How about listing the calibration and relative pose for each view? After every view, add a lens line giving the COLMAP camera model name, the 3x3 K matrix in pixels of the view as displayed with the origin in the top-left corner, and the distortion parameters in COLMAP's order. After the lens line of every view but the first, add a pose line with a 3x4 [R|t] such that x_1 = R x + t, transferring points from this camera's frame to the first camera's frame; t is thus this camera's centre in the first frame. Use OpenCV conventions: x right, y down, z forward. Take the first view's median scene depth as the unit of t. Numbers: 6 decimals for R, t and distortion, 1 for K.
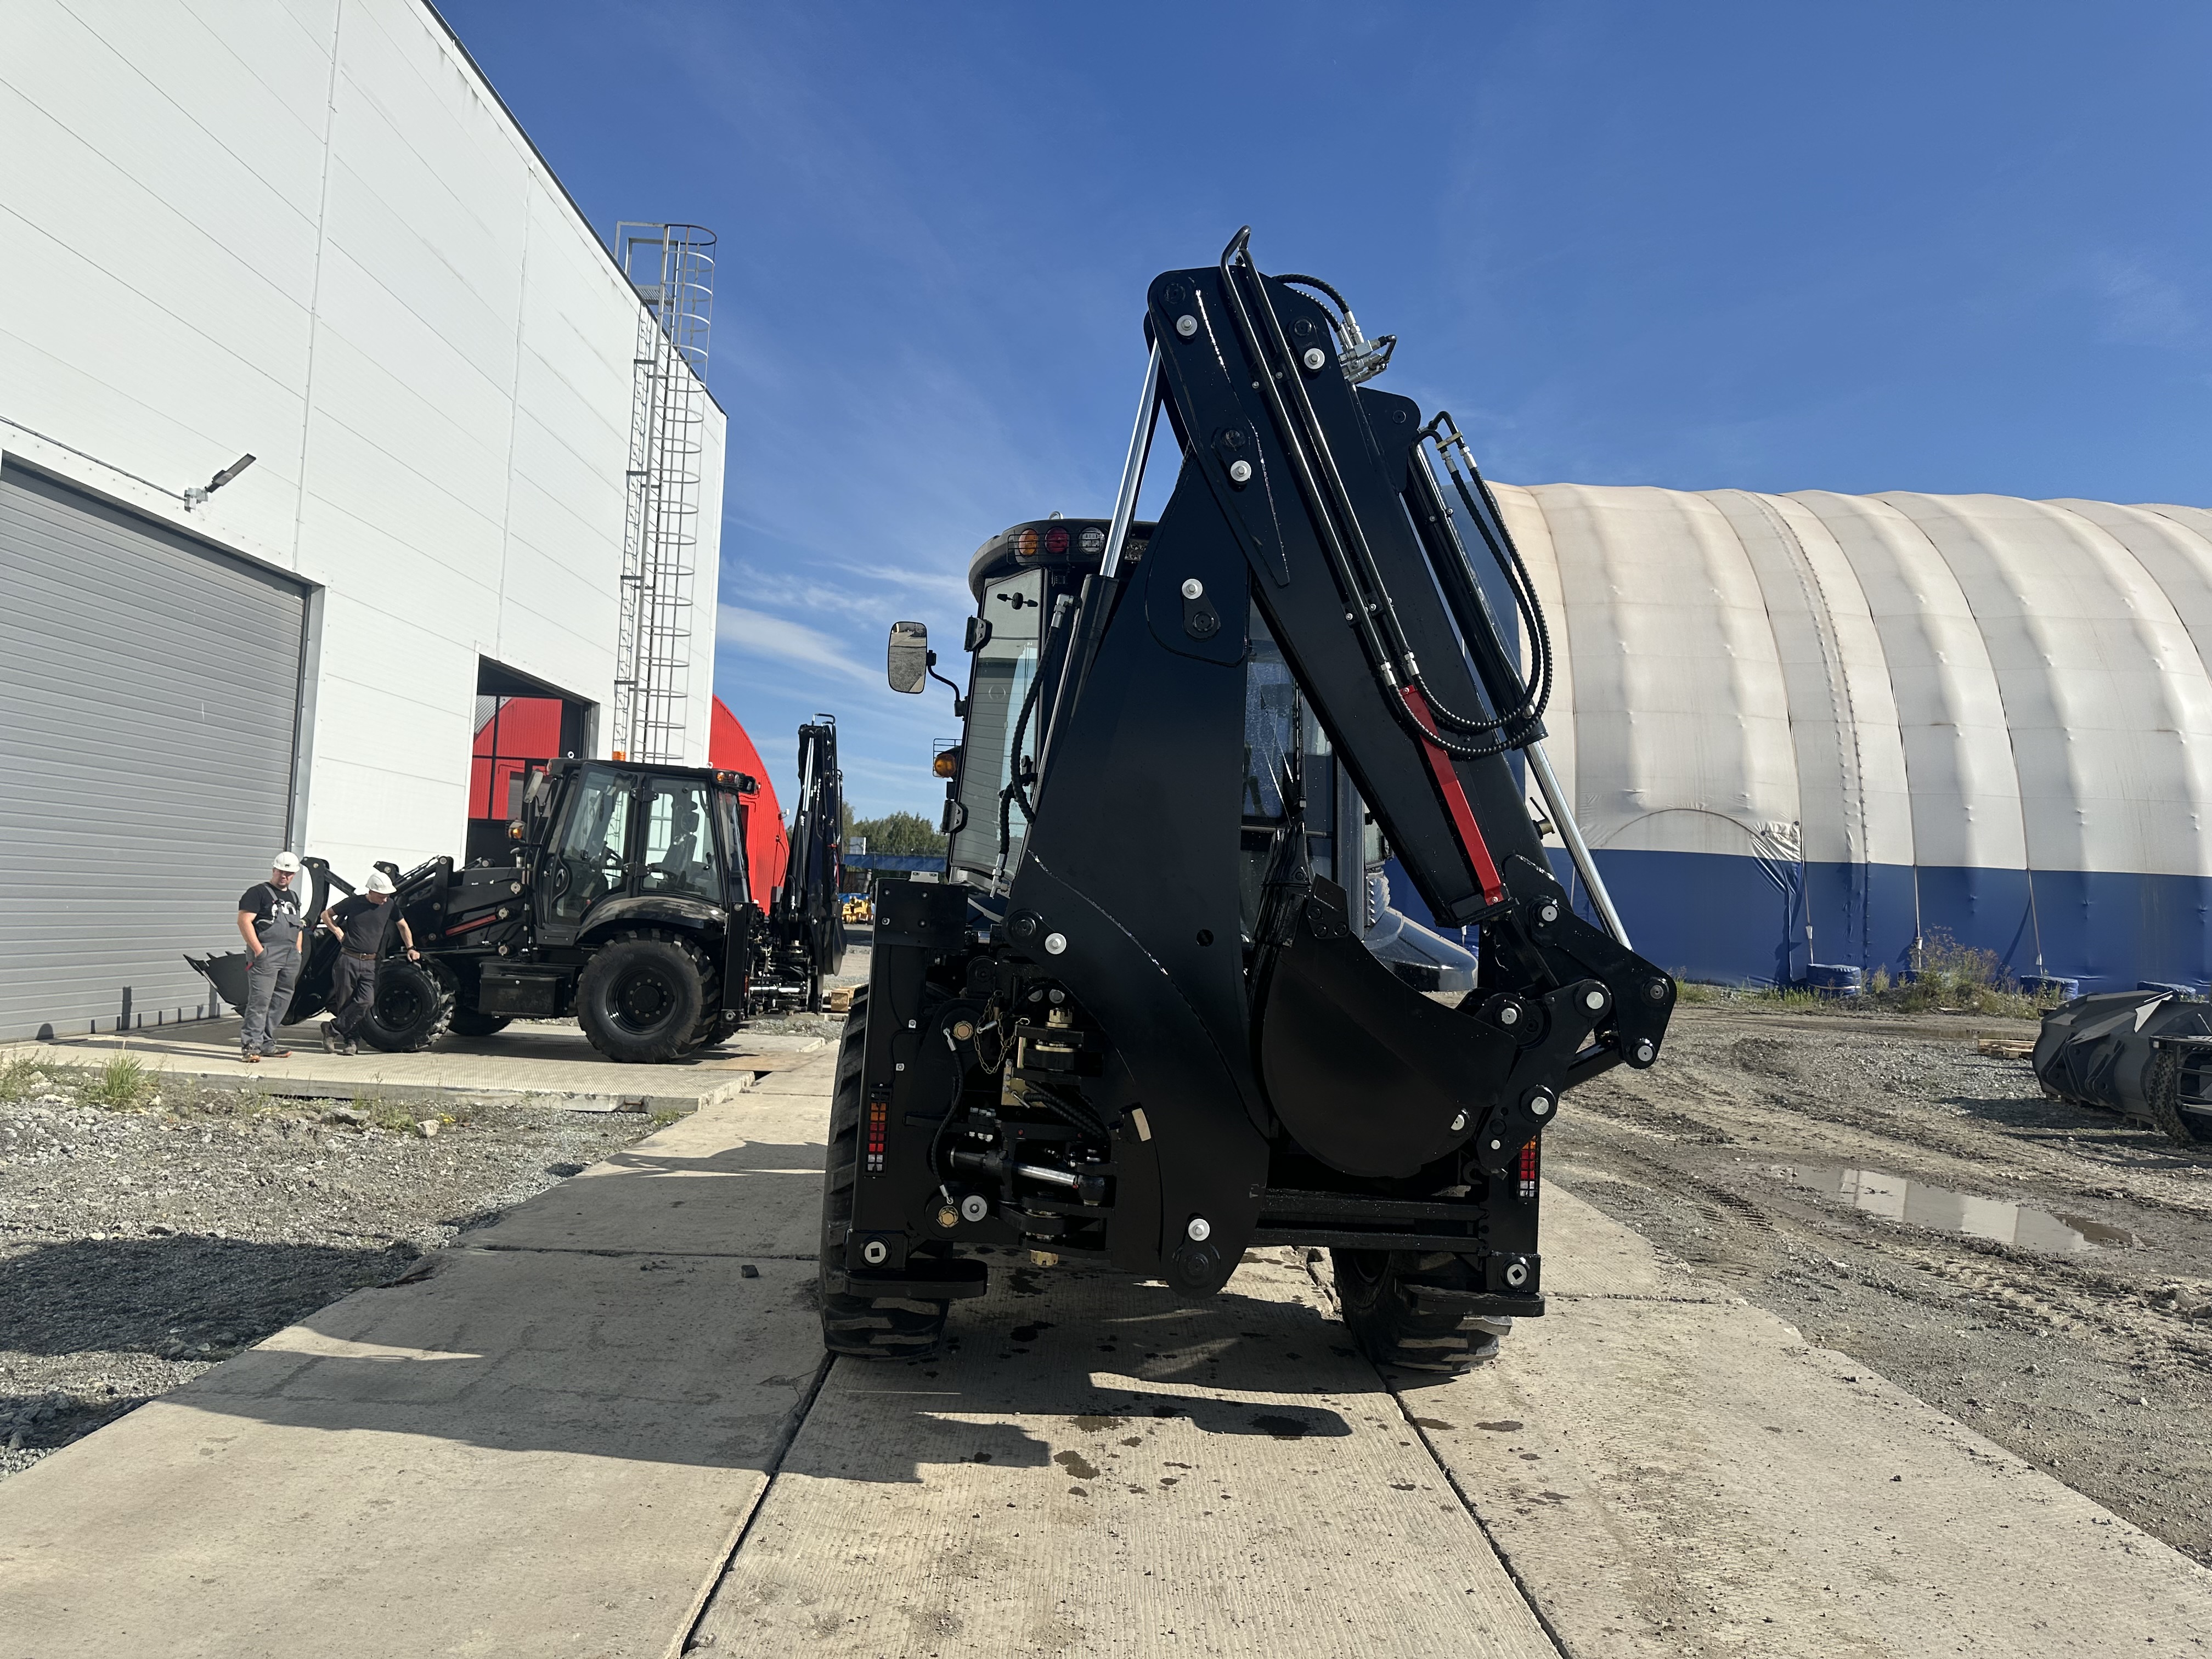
lens RADIAL K [[1559.4, 0, 1112.3], [0, 1559.4, 820.5], [0, 0, 1]] dist [0.045065, -0.055939]
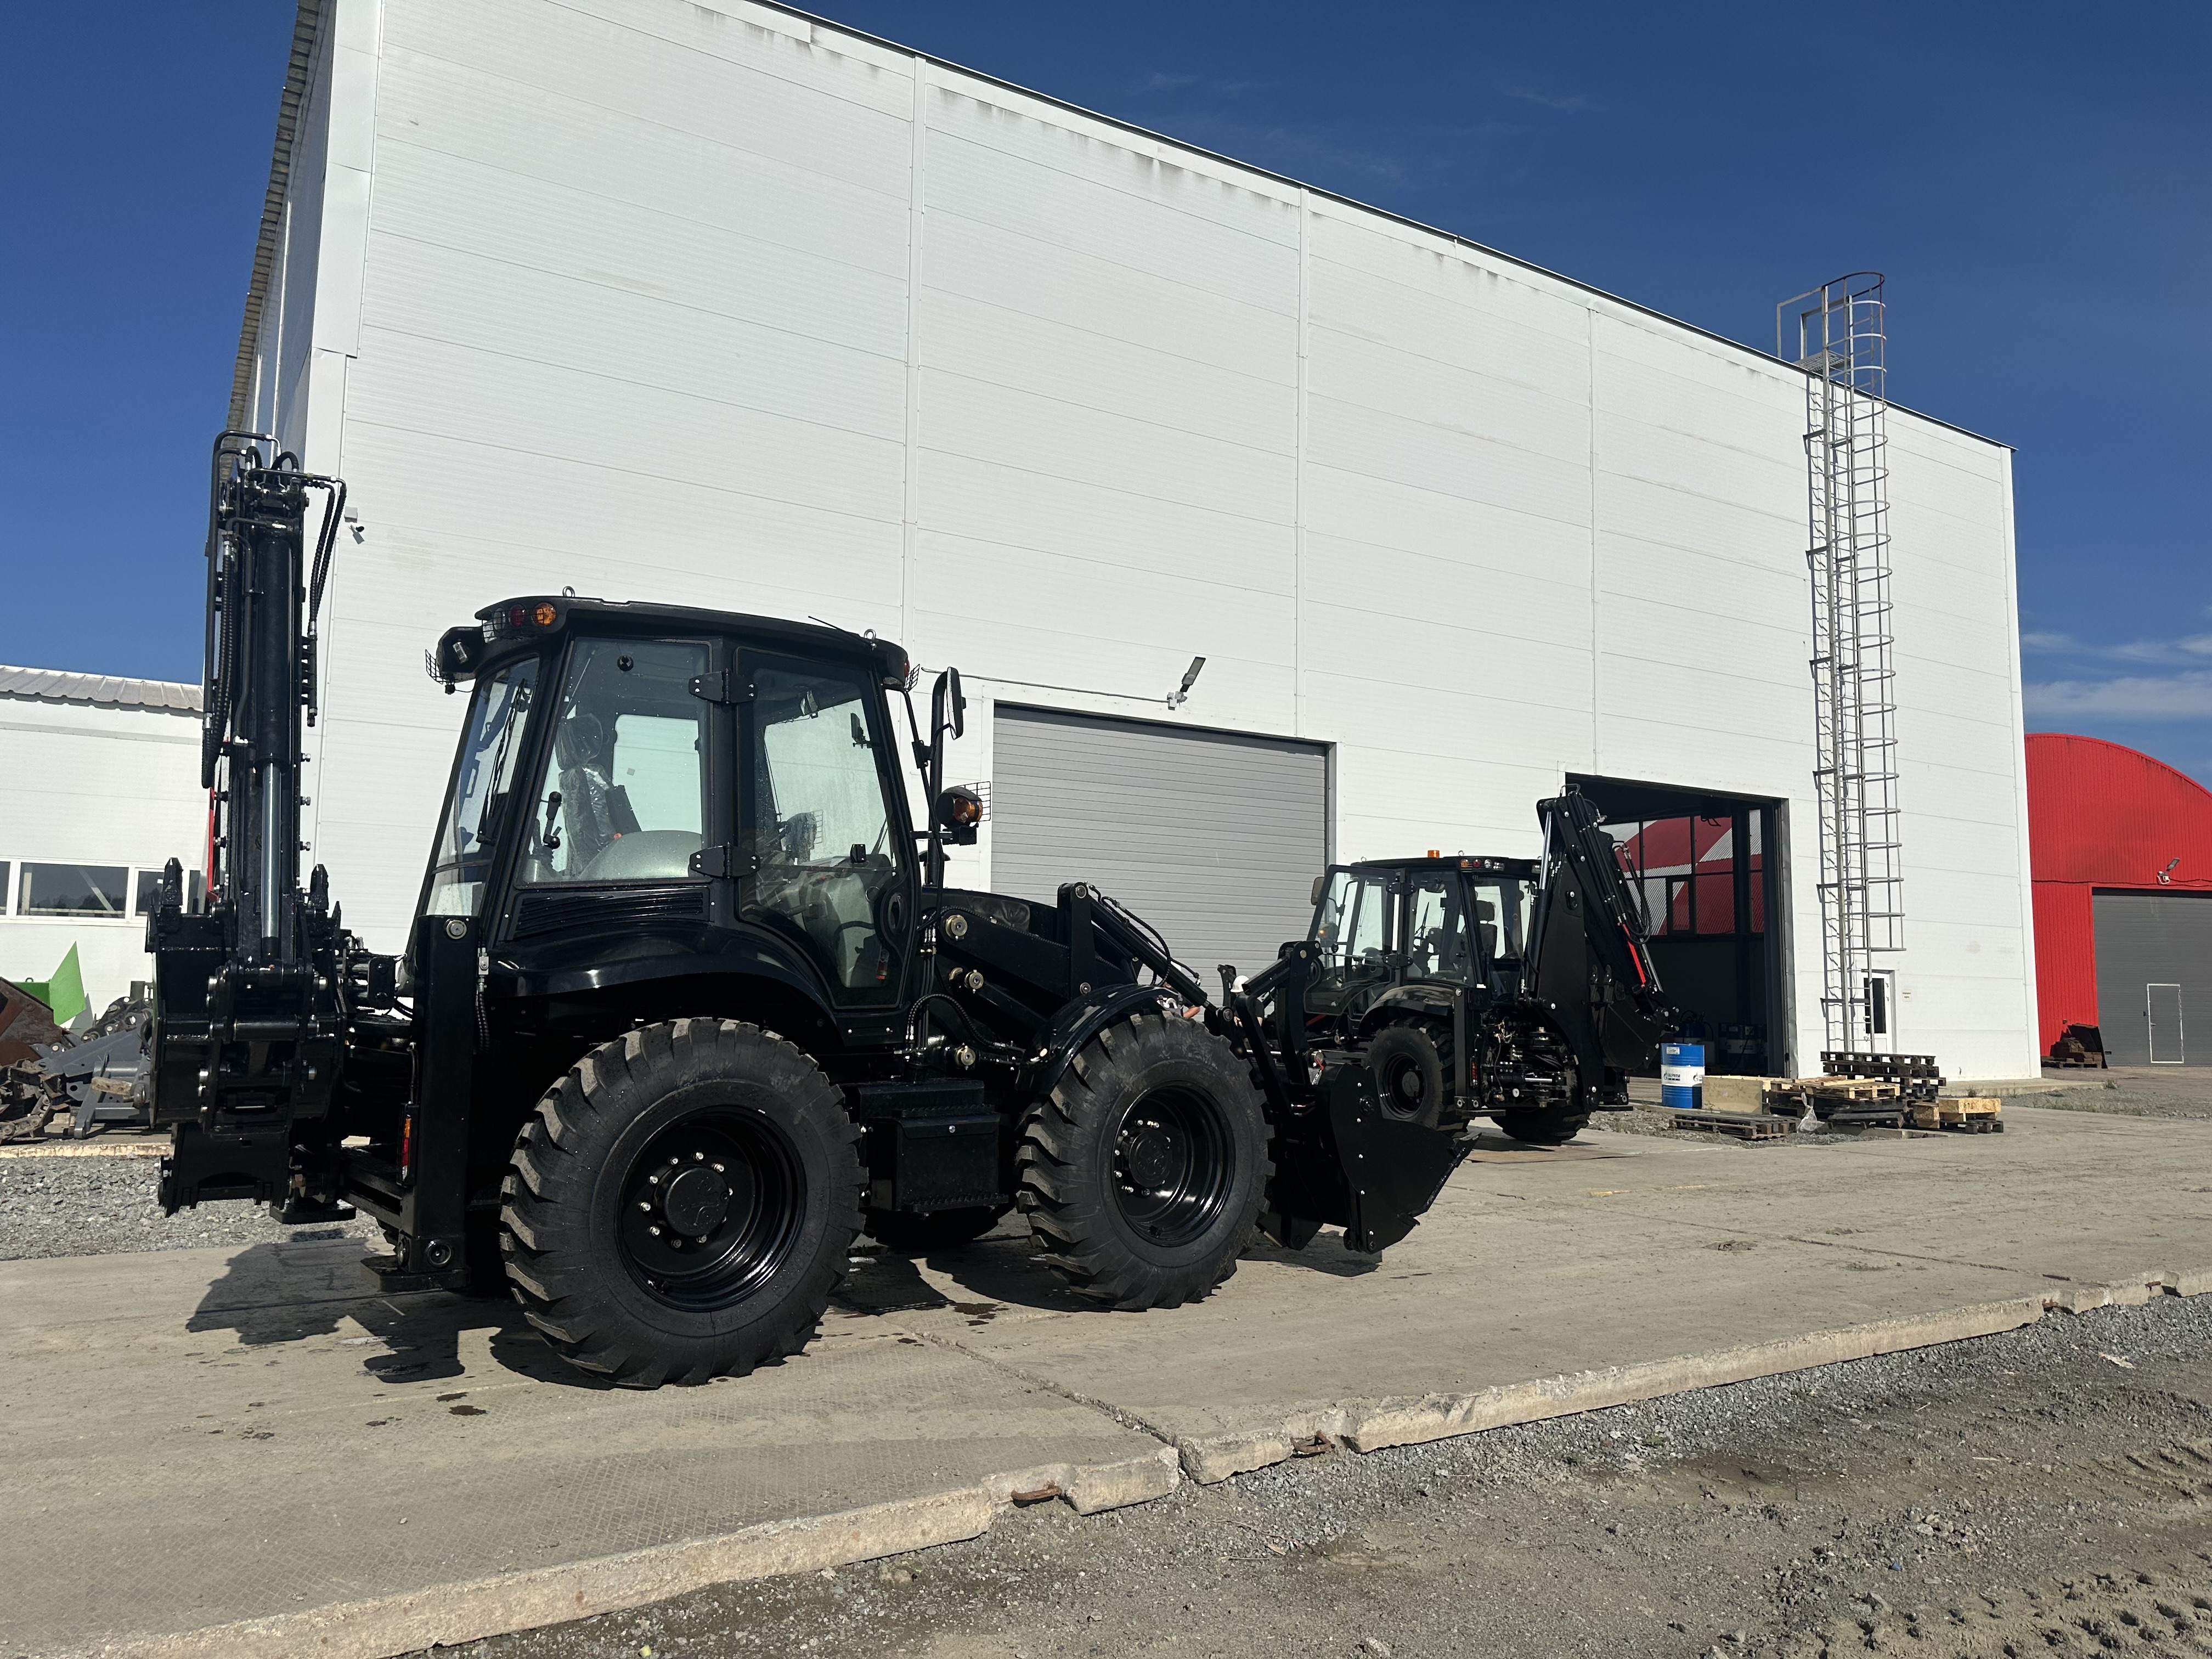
lens RADIAL K [[1559.4, 0, 1110.5], [0, 1559.4, 831.6], [0, 0, 1]] dist [0.045065, -0.055939]
pose [[0.520732, -0.130028, -0.843760, 1.455694], [0.062014, 0.991483, -0.114521, 0.157902], [0.851465, 0.007310, 0.524361, 0.850316]]
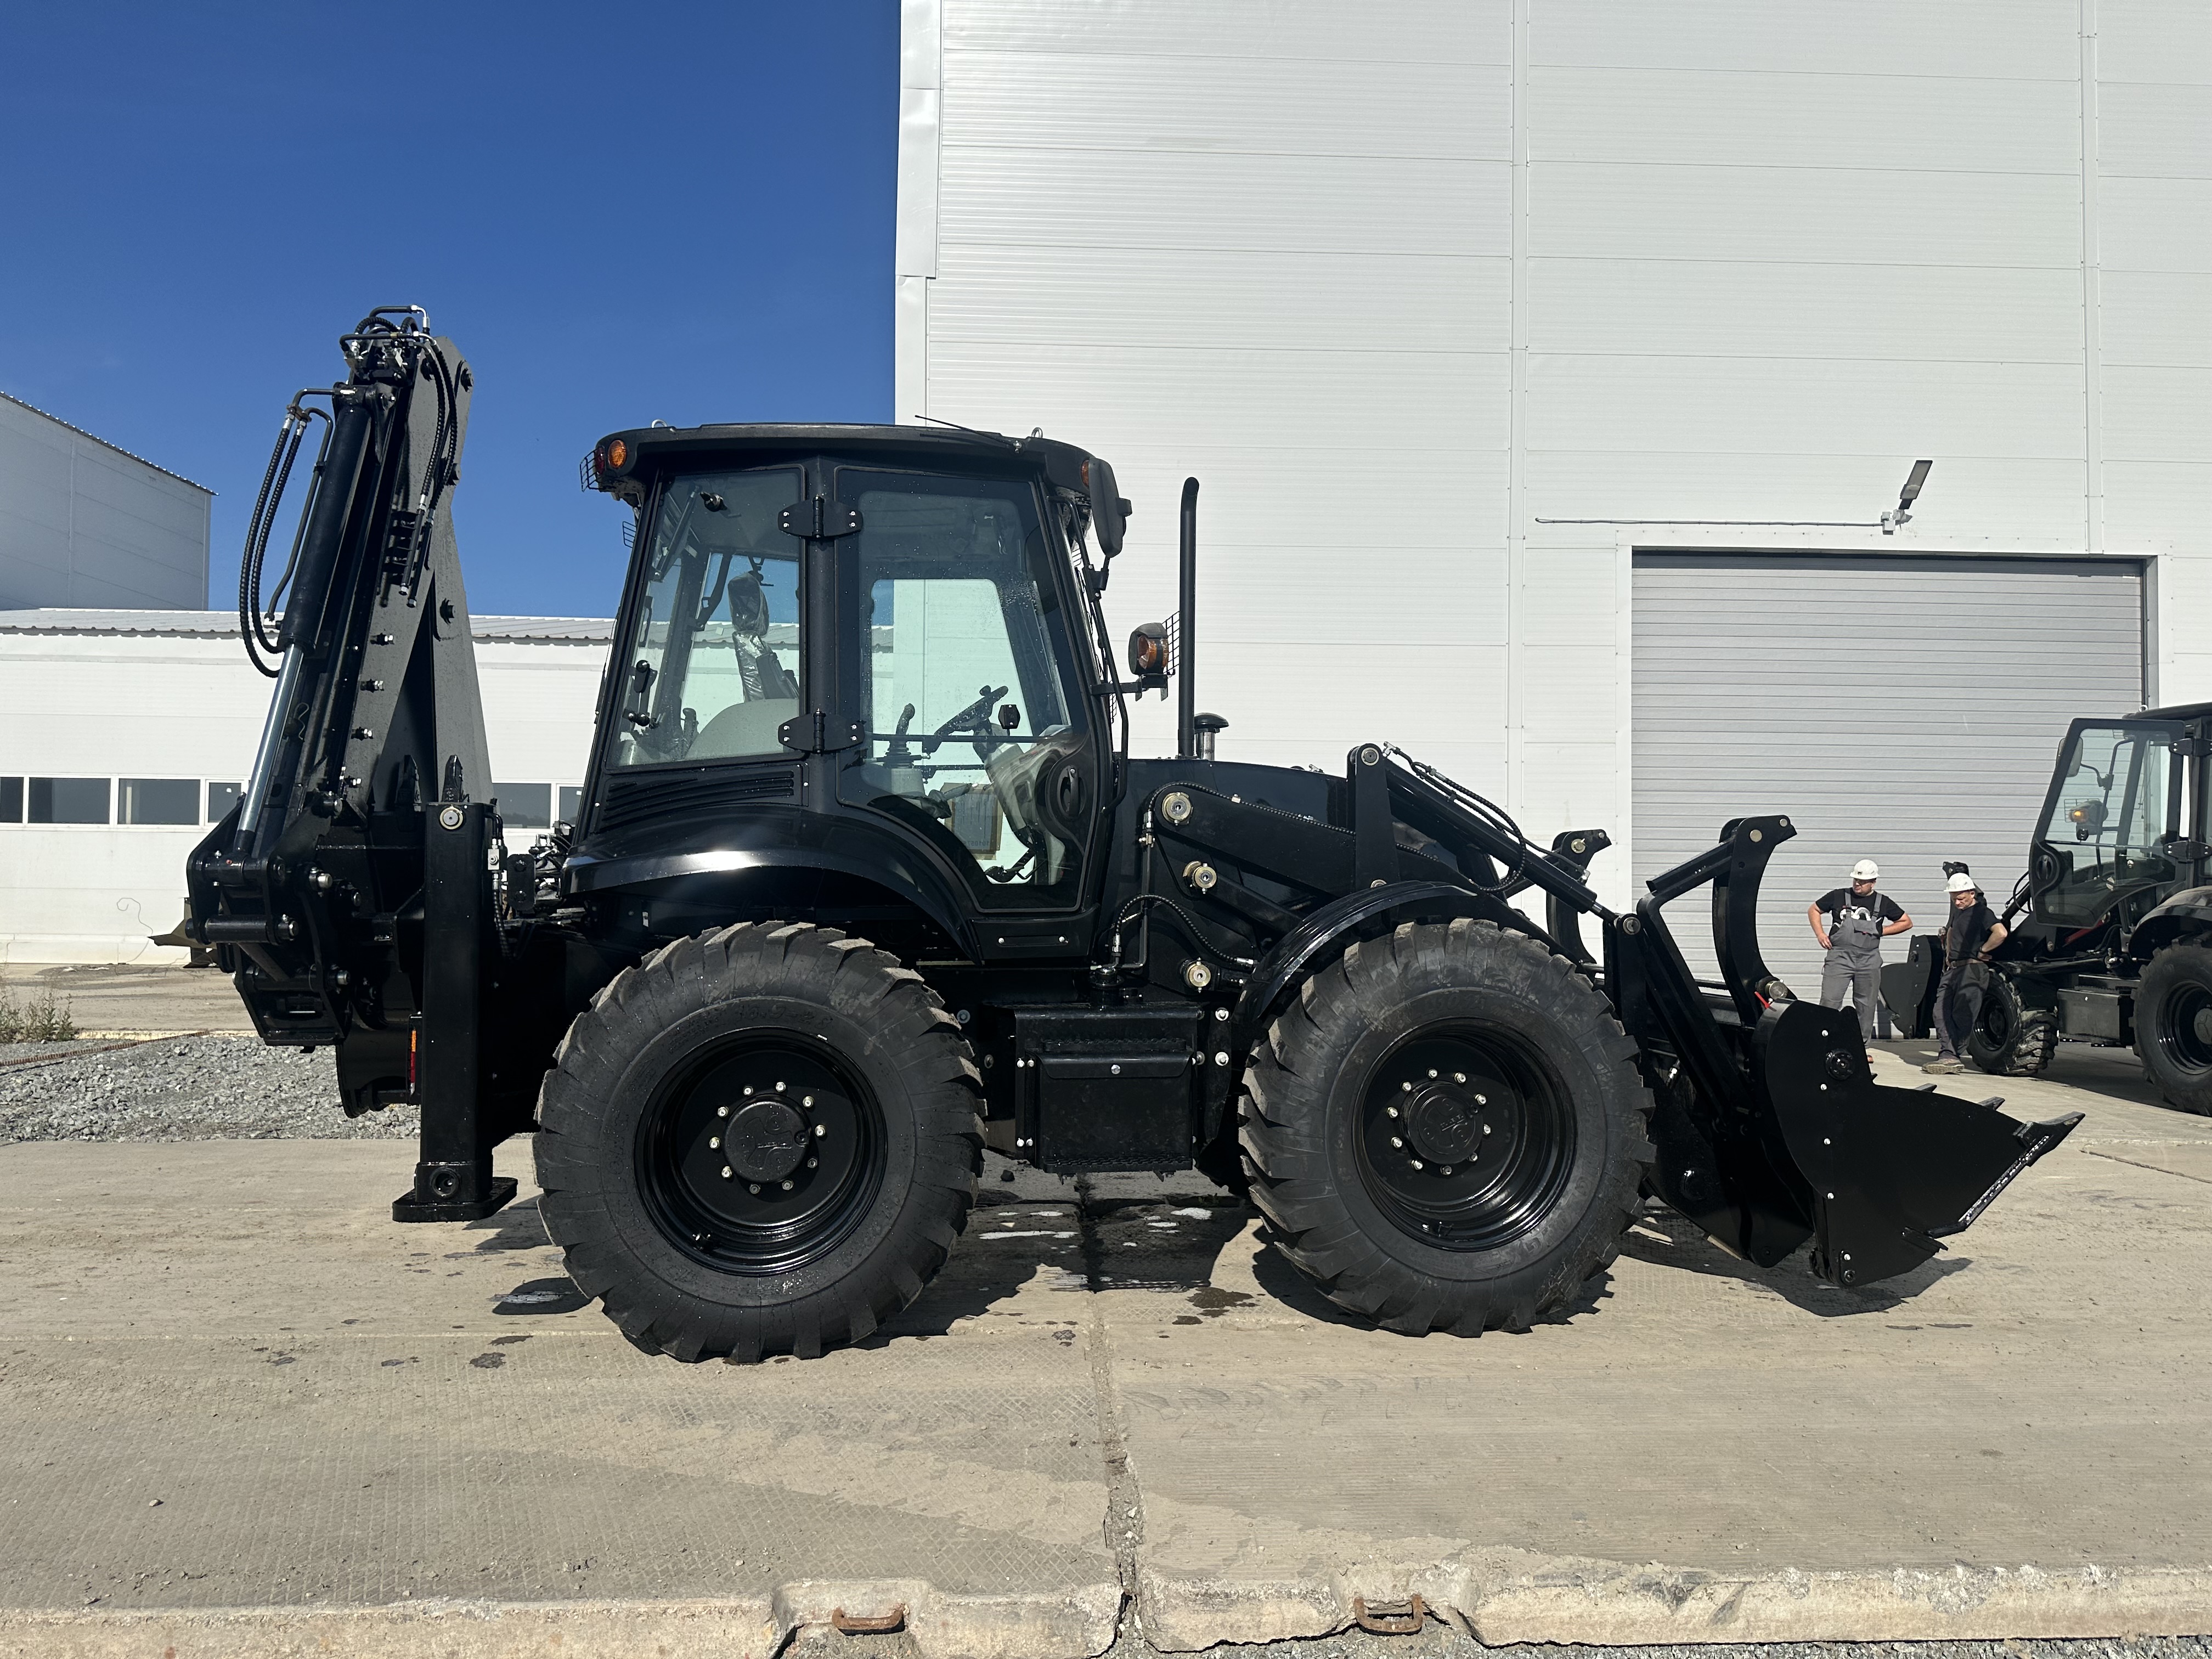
lens RADIAL K [[1559.4, 0, 1116.6], [0, 1559.4, 835.1], [0, 0, 1]] dist [0.045065, -0.055939]
pose [[0.025197, -0.084087, -0.996140, 1.251560], [0.049518, 0.995338, -0.082767, 0.181059], [0.998455, -0.047241, 0.029244, 1.413402]]
